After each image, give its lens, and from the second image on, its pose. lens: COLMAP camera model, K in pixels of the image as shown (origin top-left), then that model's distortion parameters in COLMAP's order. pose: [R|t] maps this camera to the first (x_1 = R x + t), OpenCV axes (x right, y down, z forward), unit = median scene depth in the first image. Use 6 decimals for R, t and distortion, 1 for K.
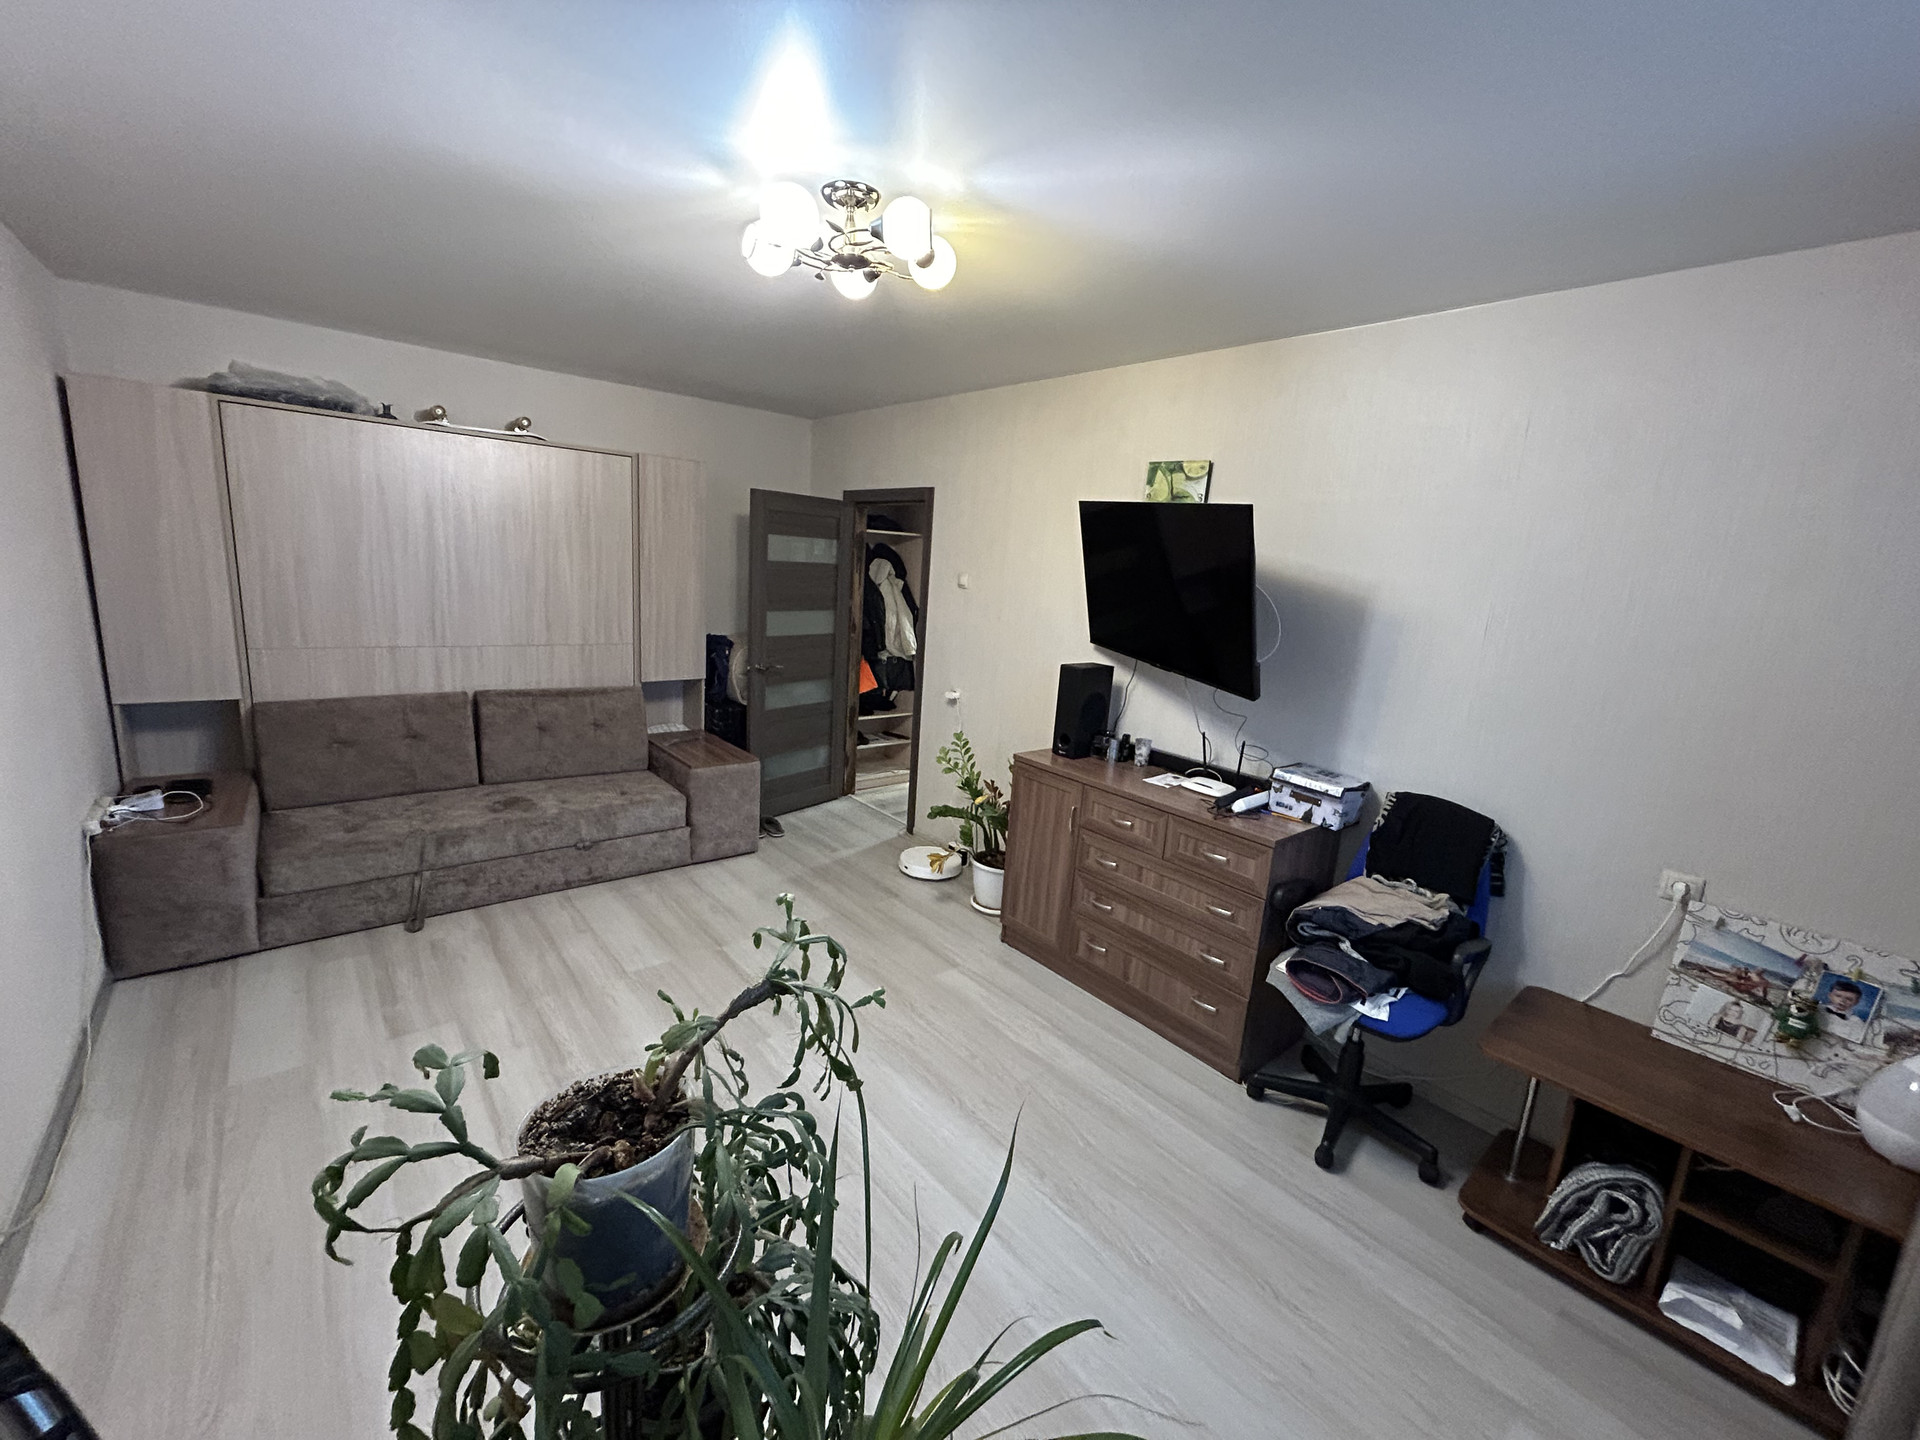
lens RADIAL K [[775.8, 0, 960.0], [0, 775.8, 720.0], [0, 0, 1]] dist [0.000917, 0.000051]
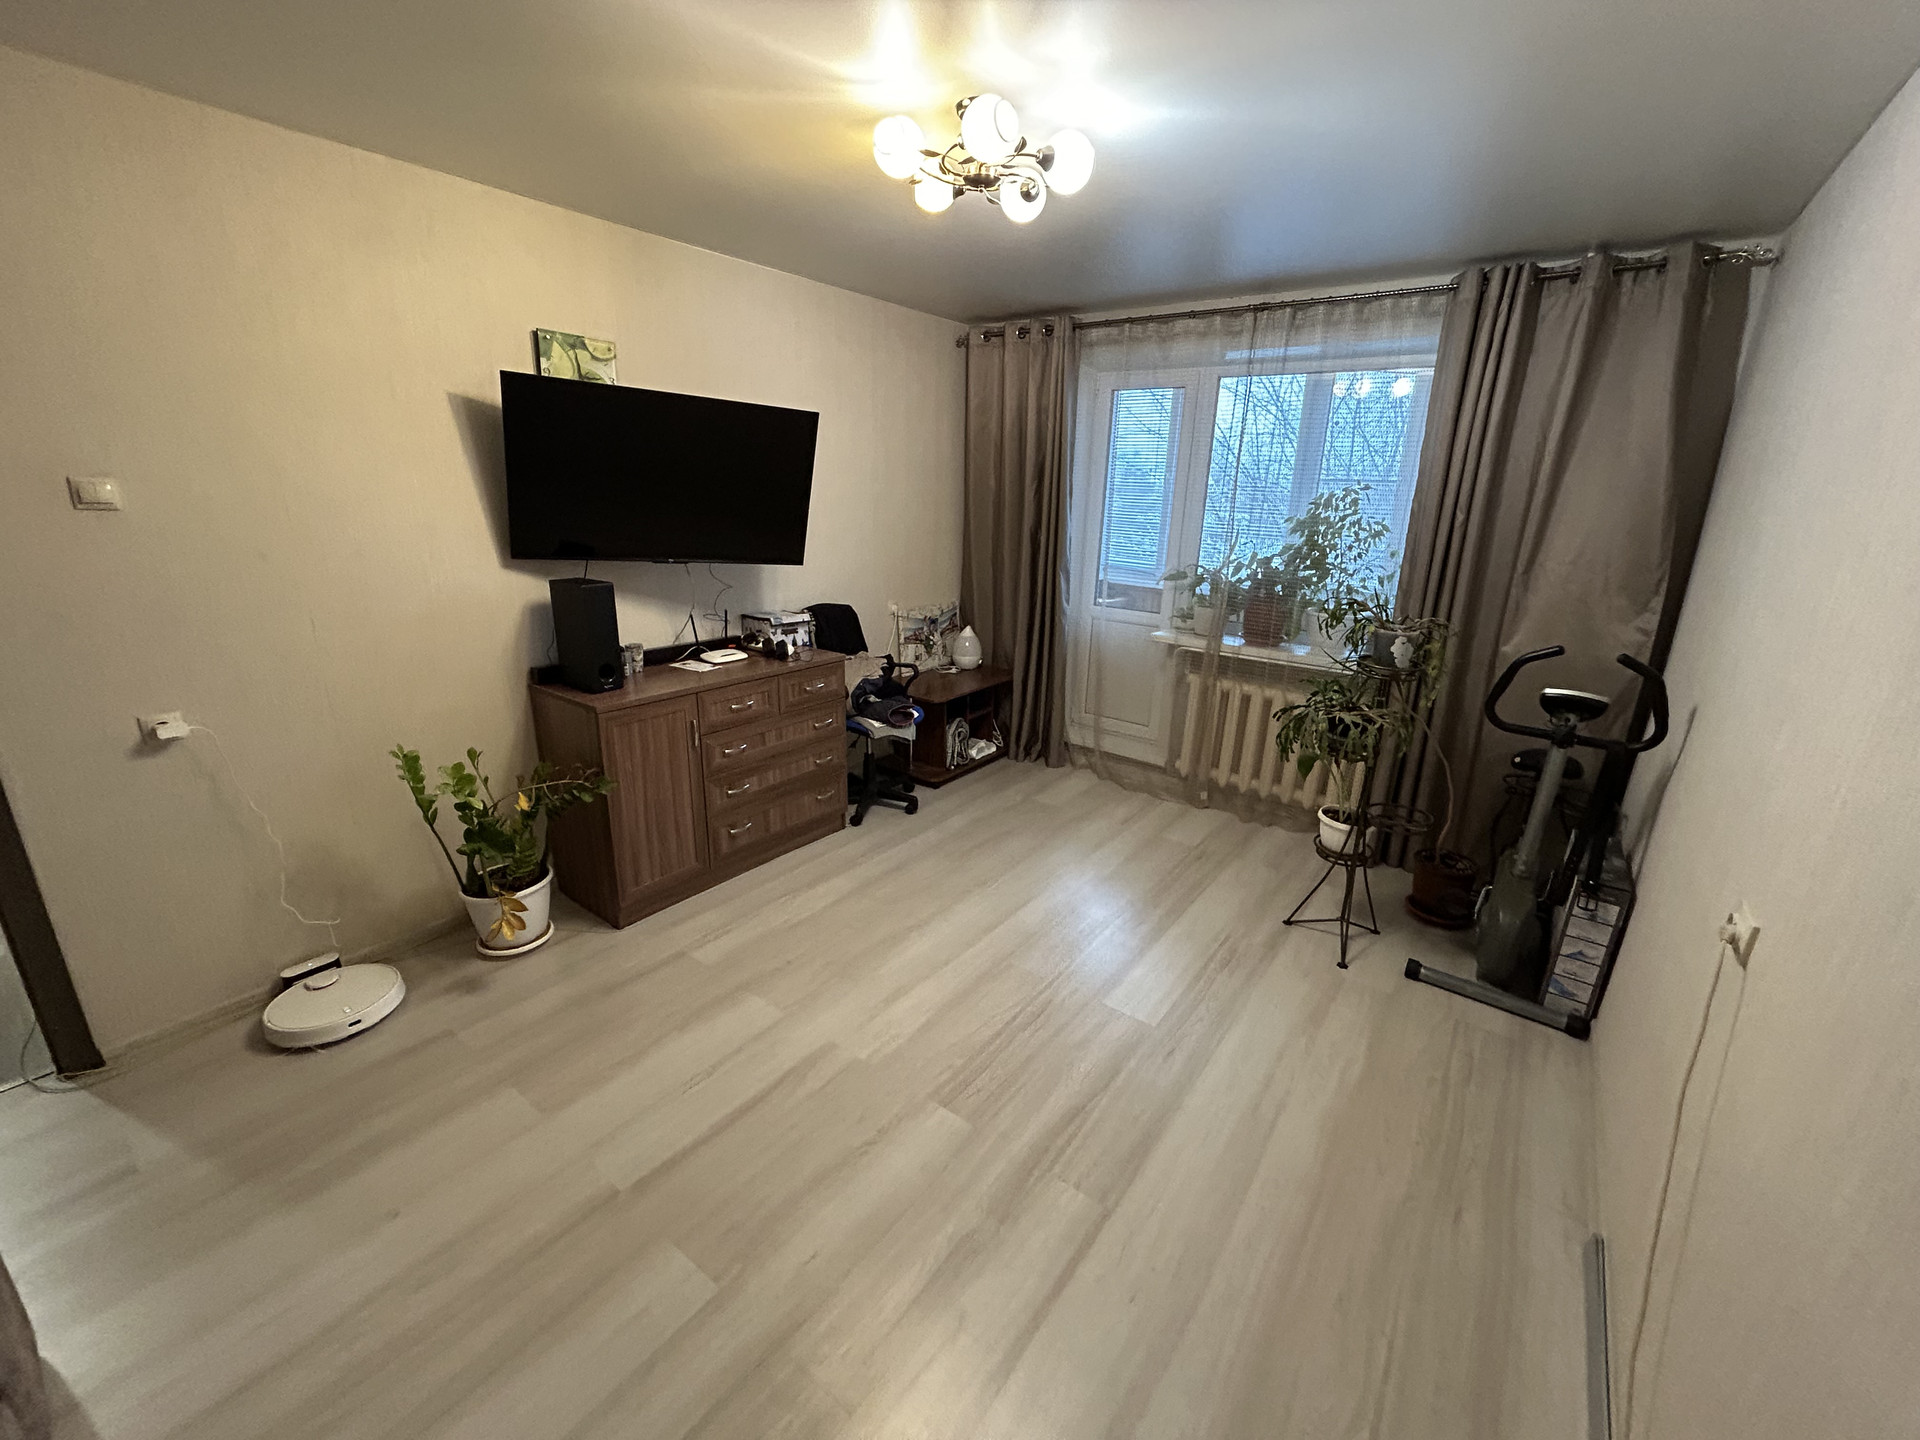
lens RADIAL K [[775.8, 0, 960.0], [0, 775.8, 720.0], [0, 0, 1]] dist [0.000917, 0.000051]
pose [[-0.209792, -0.361849, 0.908324, -0.868102], [0.153265, 0.905343, 0.396060, -0.239831], [-0.965659, 0.222304, -0.134475, 0.869508]]
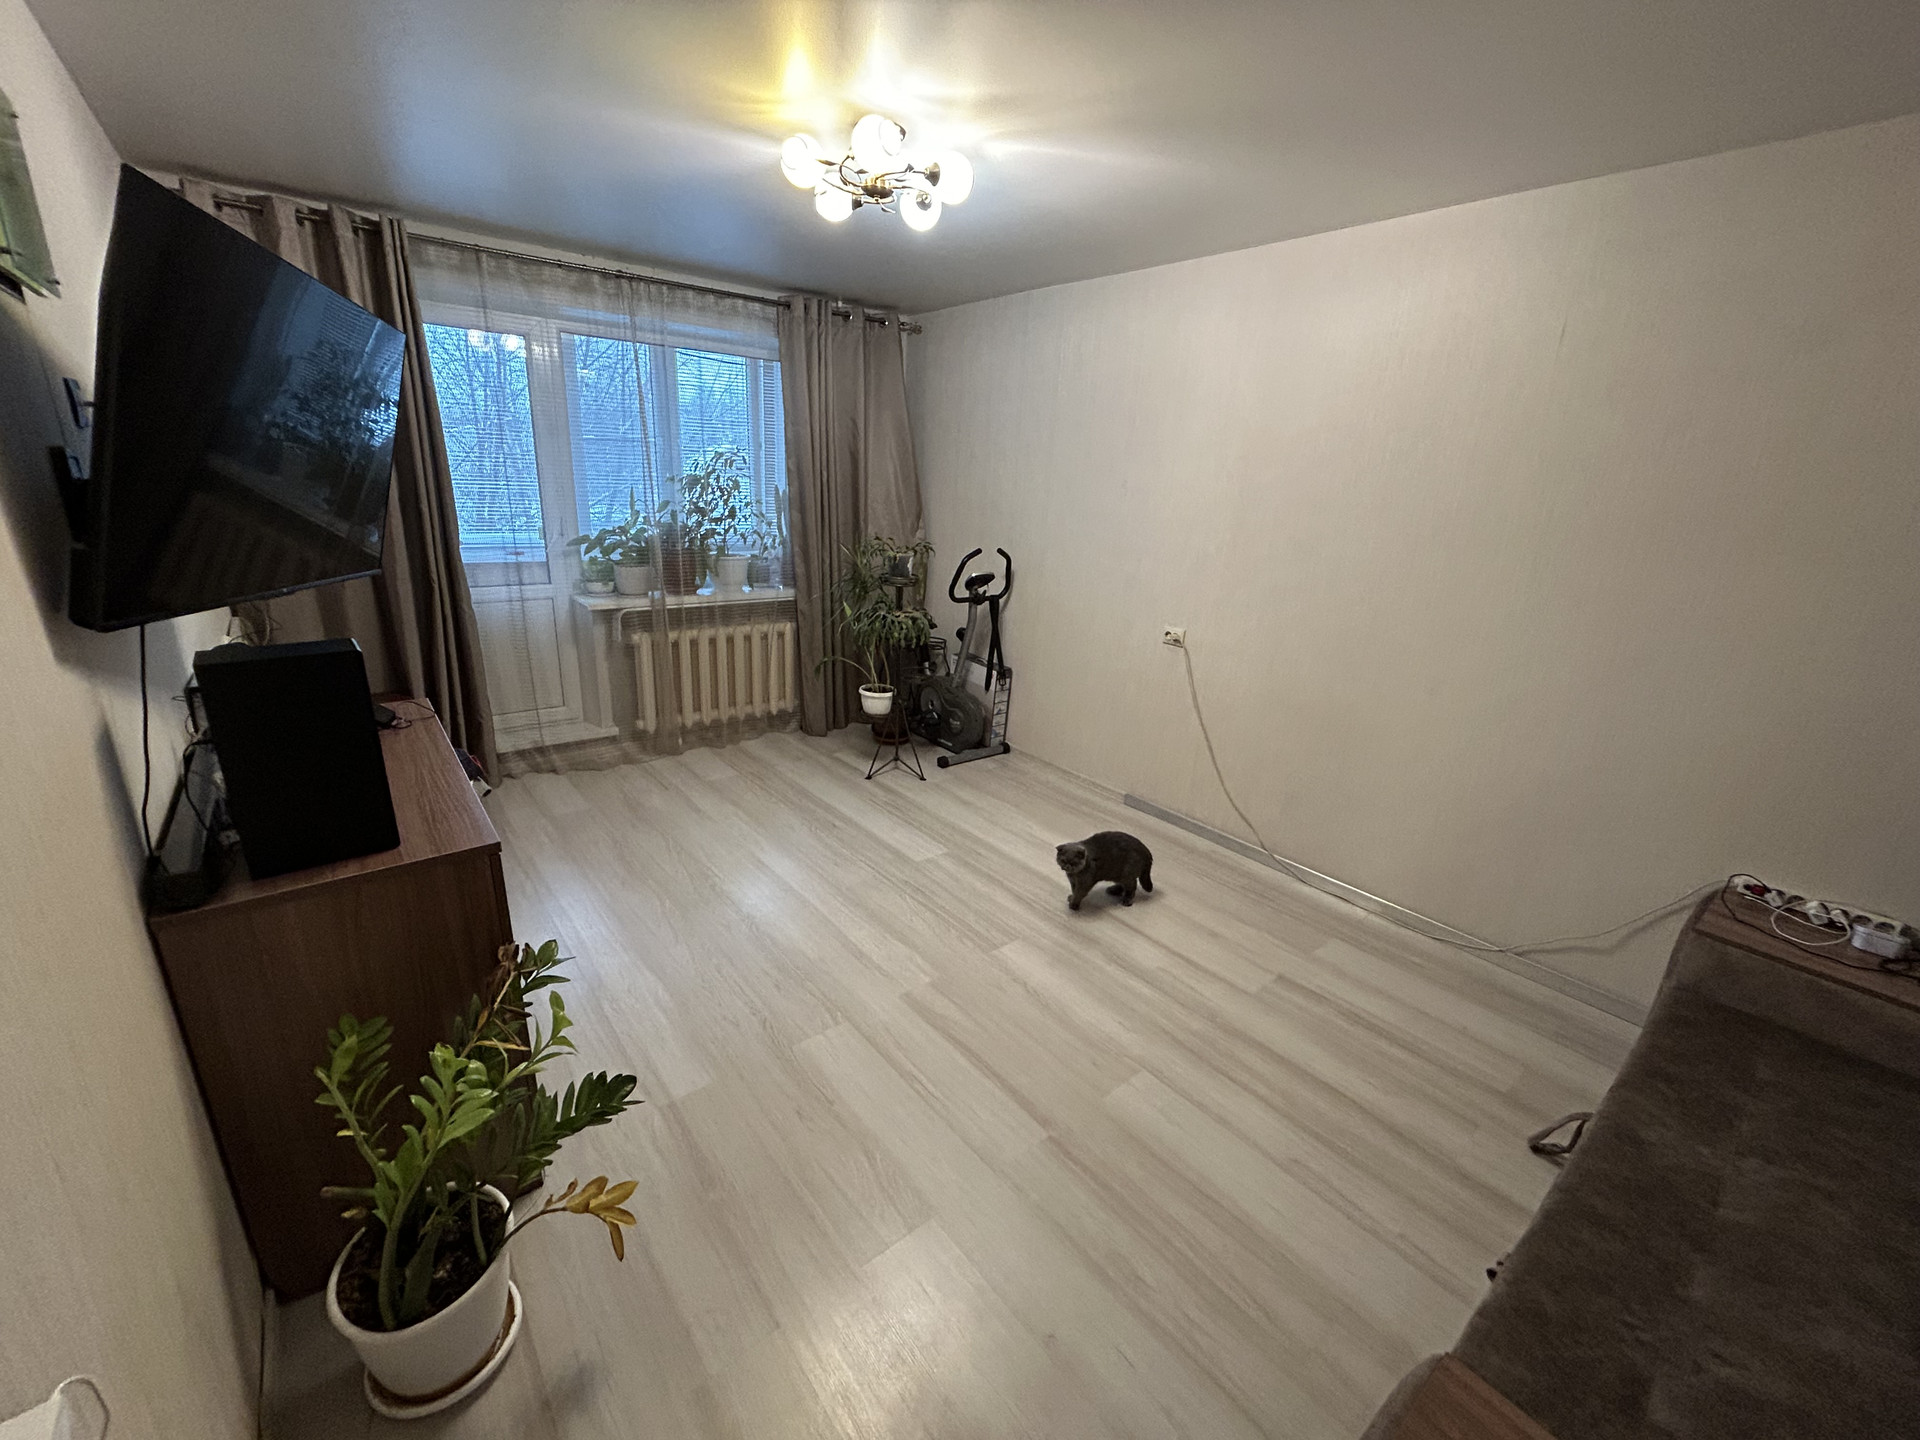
lens RADIAL K [[775.8, 0, 960.0], [0, 775.8, 720.0], [0, 0, 1]] dist [0.000917, 0.000051]
pose [[-0.992864, -0.119179, -0.004278, -0.246682], [-0.105626, 0.862164, 0.495496, -0.334903], [-0.055364, 0.492411, -0.868600, 1.562123]]
